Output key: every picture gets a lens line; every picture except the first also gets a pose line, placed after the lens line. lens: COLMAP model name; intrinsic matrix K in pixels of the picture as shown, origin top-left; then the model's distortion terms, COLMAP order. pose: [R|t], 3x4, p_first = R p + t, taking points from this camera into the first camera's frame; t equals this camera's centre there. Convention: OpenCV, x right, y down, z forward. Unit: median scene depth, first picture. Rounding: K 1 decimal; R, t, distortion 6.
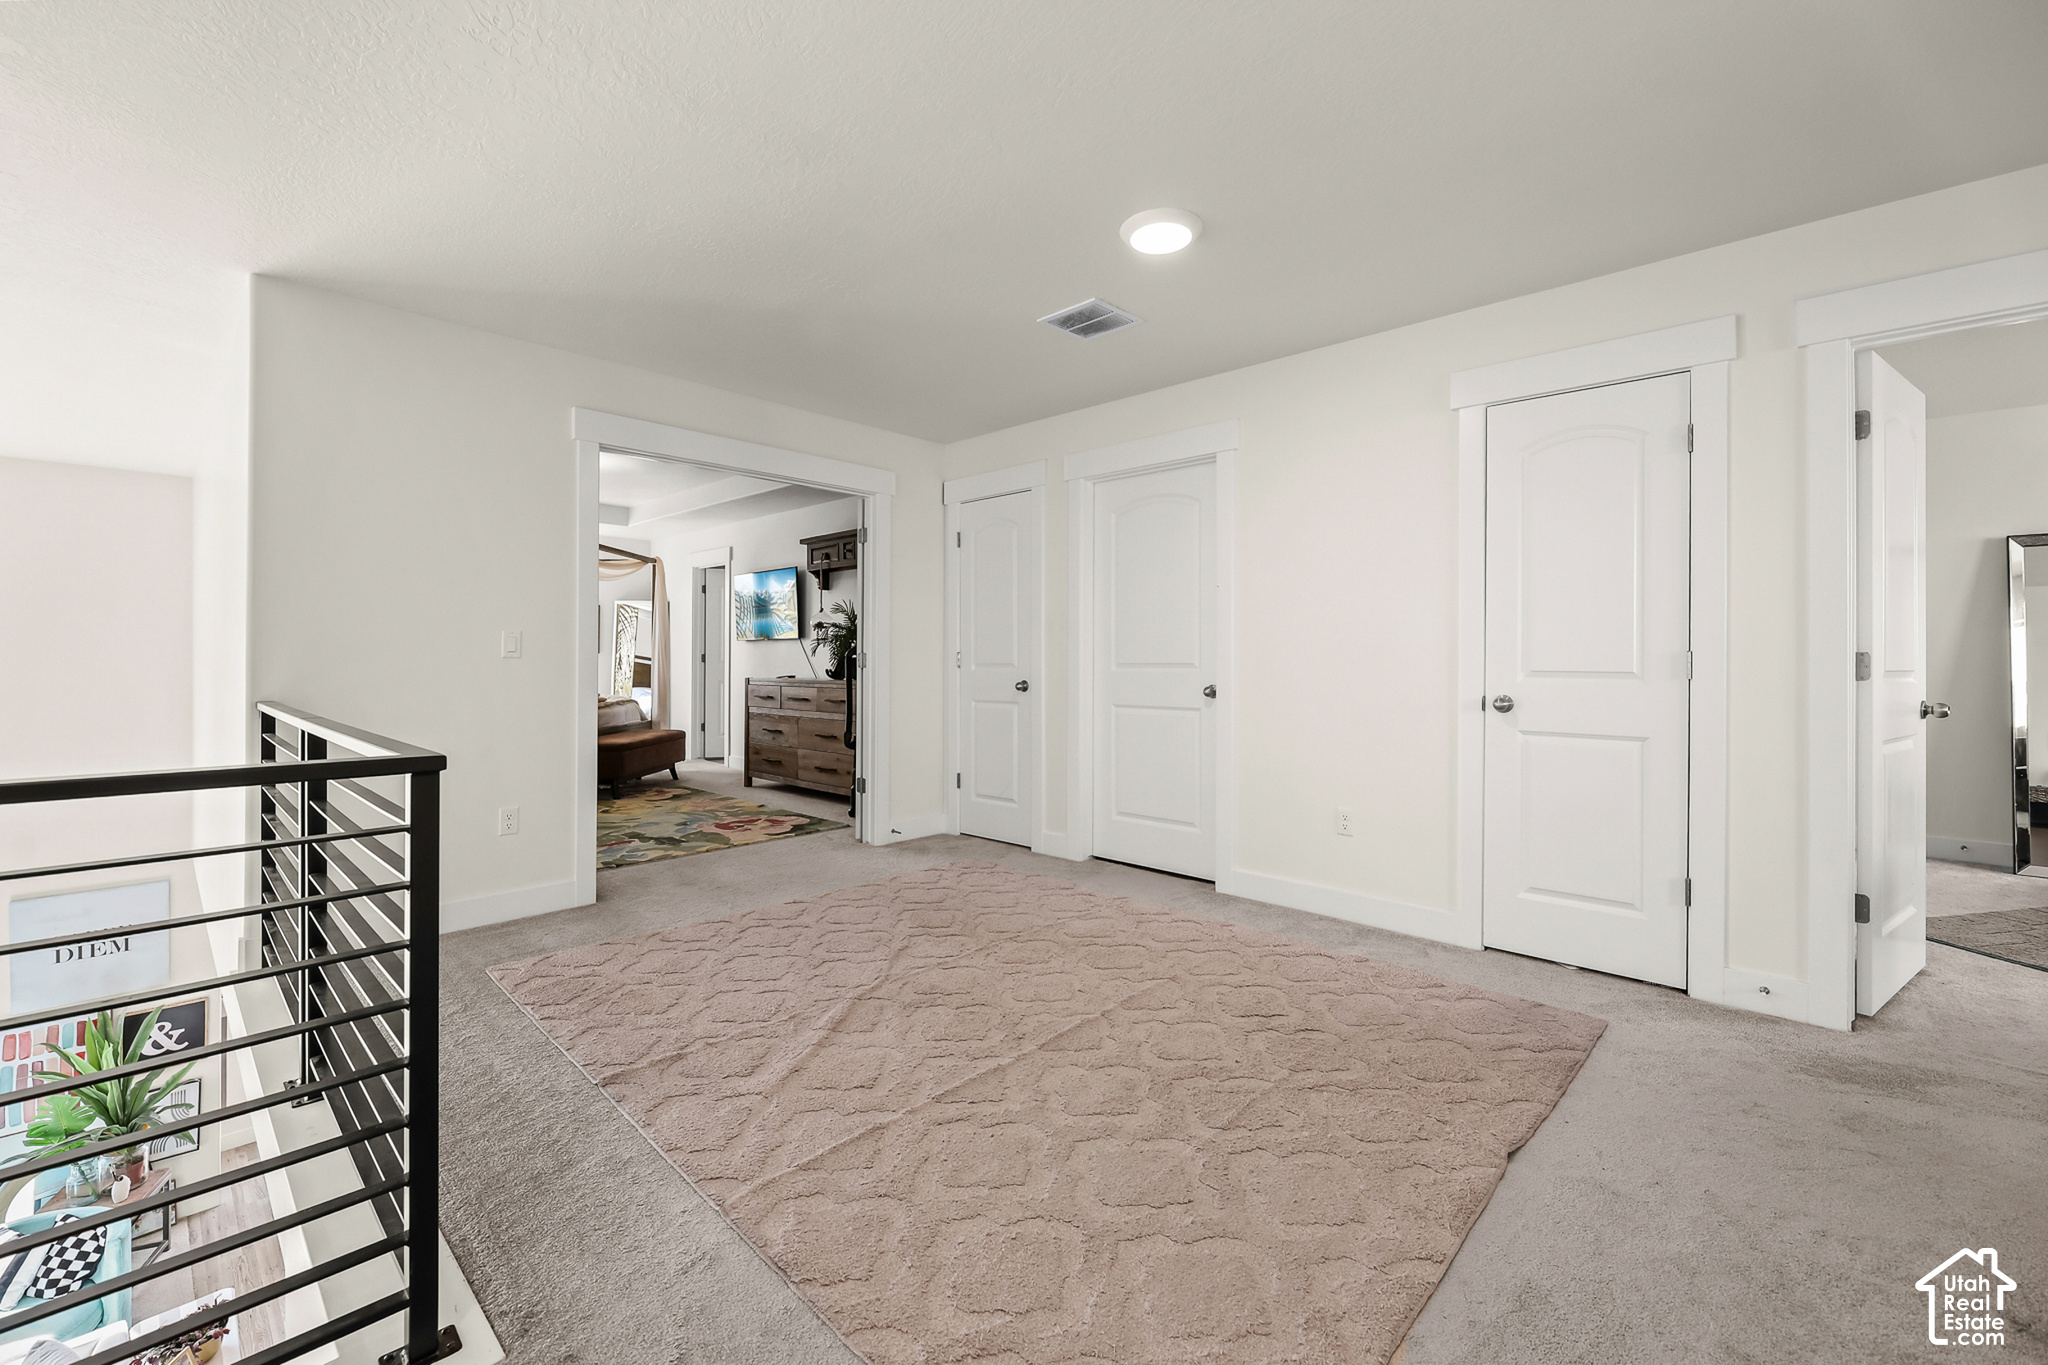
lens RADIAL K [[838.2, 0, 1028.1], [0, 838.2, 670.8], [0, 0, 1]] dist [0.003123, 0.000223]
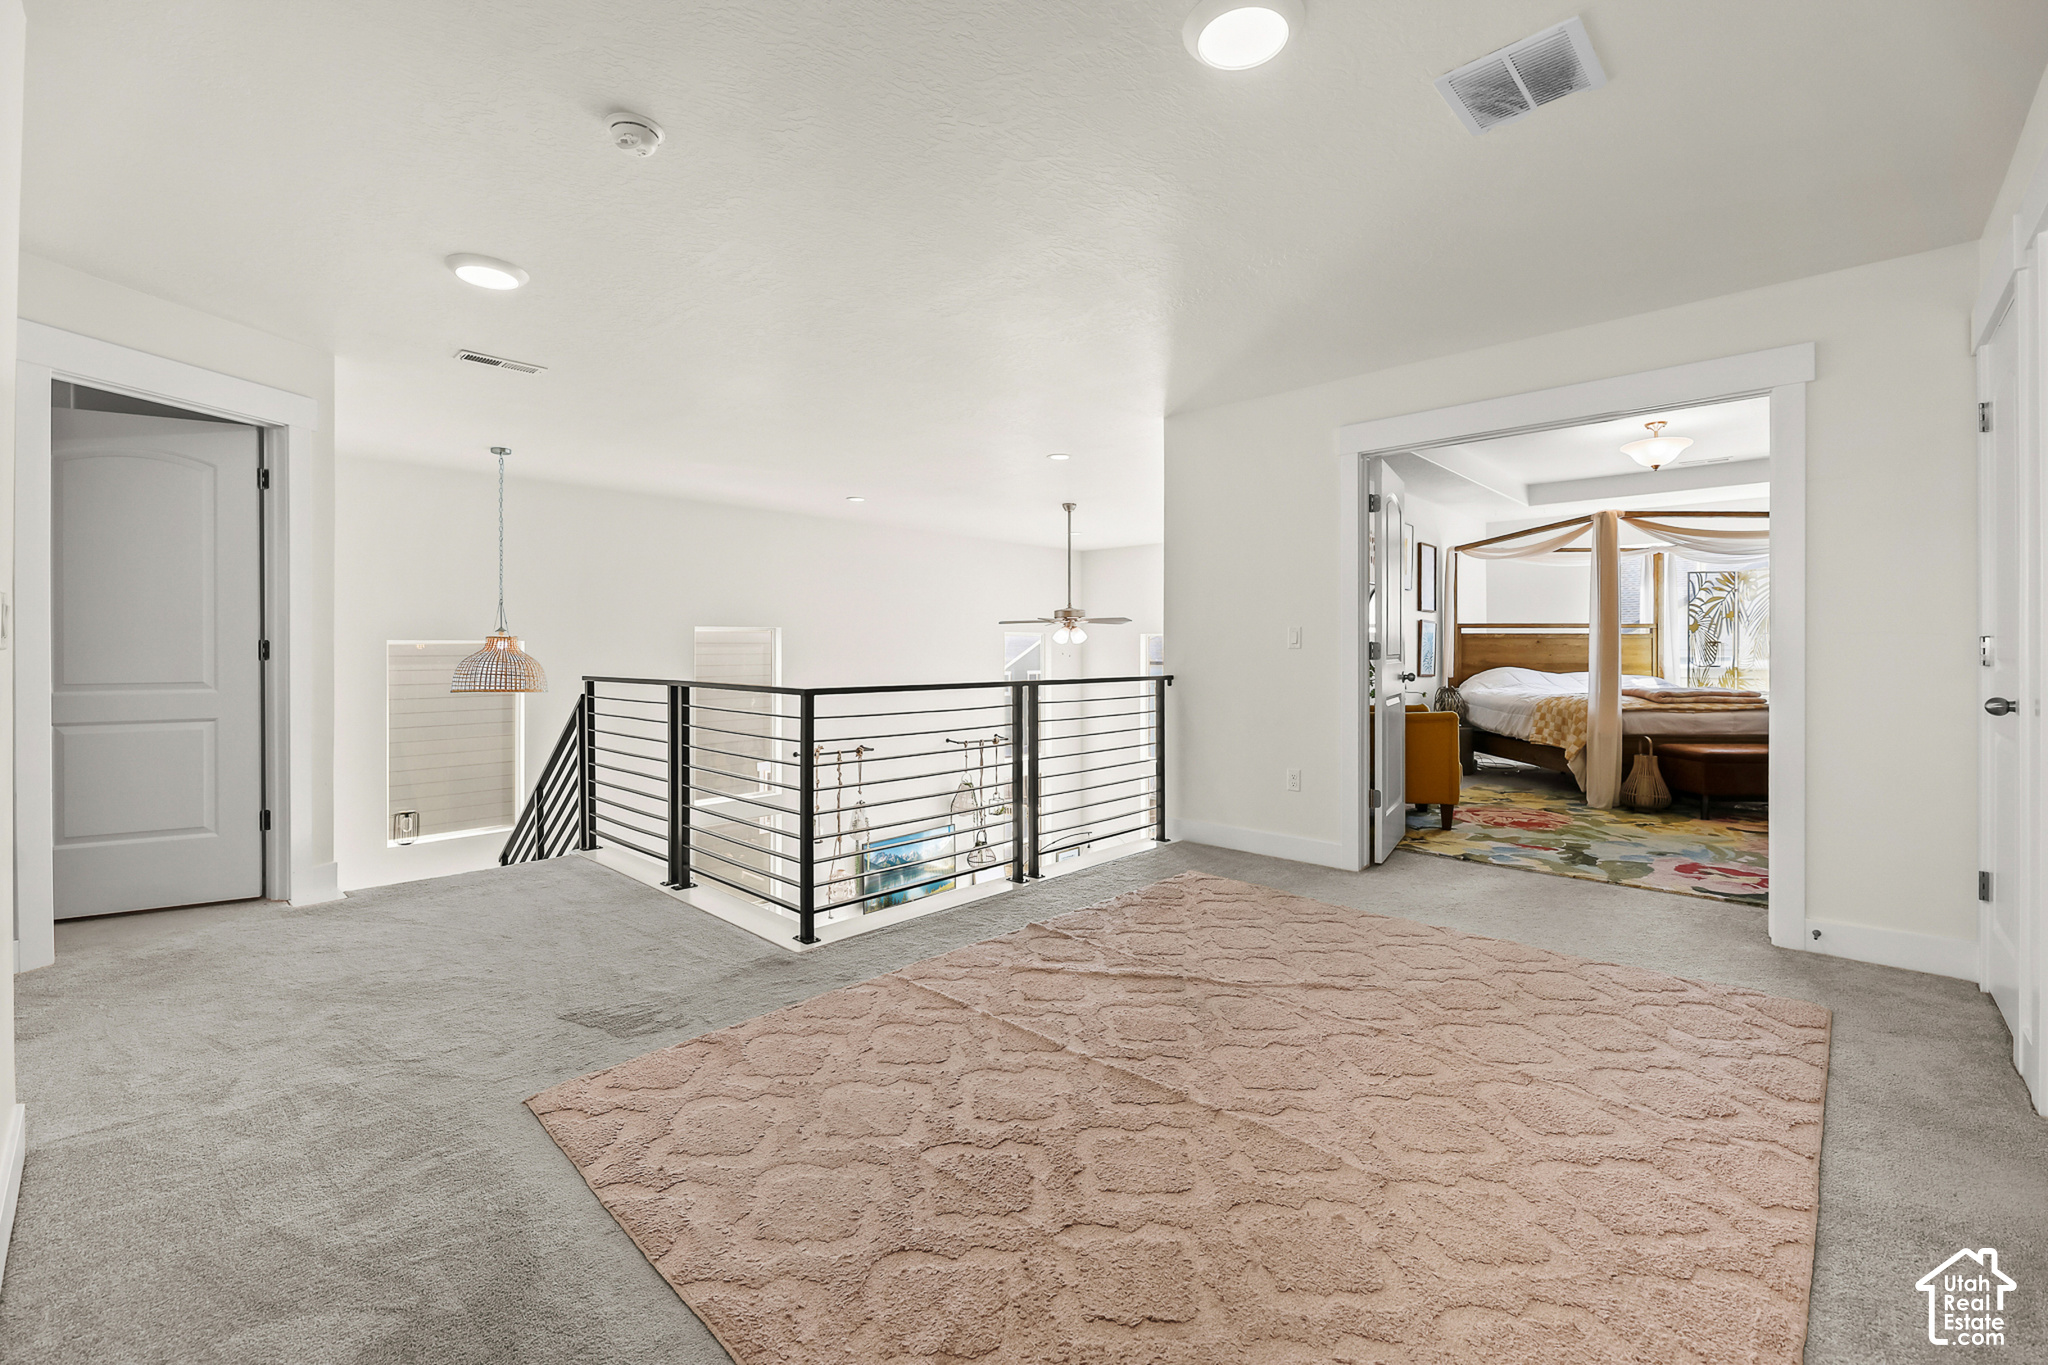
lens RADIAL K [[838.2, 0, 1028.3], [0, 838.2, 664.2], [0, 0, 1]] dist [0.003123, 0.000223]
pose [[-0.011494, 0.007886, -0.999903, 0.975200], [-0.005715, 0.999952, 0.007952, -0.006203], [0.999918, 0.005805, -0.011448, 0.948261]]
